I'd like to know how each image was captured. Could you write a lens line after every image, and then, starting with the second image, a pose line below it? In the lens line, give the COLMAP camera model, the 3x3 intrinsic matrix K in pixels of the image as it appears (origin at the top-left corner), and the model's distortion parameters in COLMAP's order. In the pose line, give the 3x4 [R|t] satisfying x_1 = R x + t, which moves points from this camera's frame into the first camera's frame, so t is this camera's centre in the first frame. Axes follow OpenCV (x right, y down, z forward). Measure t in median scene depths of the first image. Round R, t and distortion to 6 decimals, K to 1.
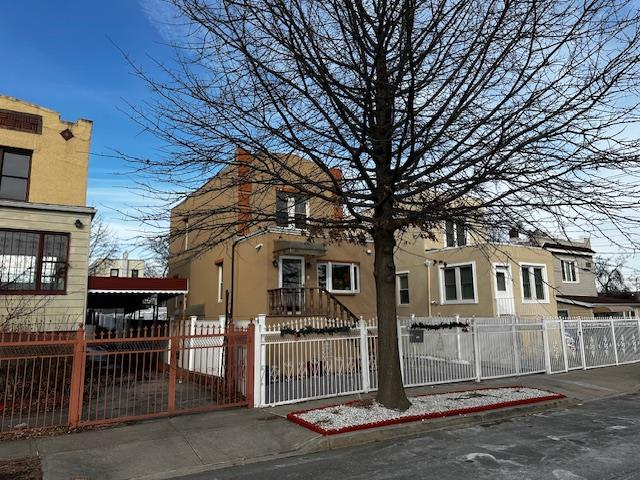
lens RADIAL K [[451.9, 0, 322.8], [0, 451.9, 244.1], [0, 0, 1]] dist [0.088685, -0.104142]
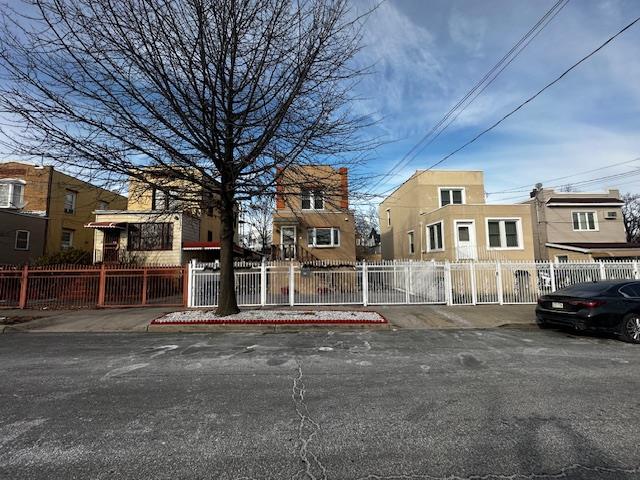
lens RADIAL K [[258.2, 0, 320.0], [0, 258.2, 240.0], [0, 0, 1]] dist [0.009016, -0.000140]
pose [[0.868357, -0.040578, -0.494277, 0.475040], [0.077243, 0.995550, 0.053972, 0.032775], [0.489887, -0.085046, 0.867628, 0.189916]]
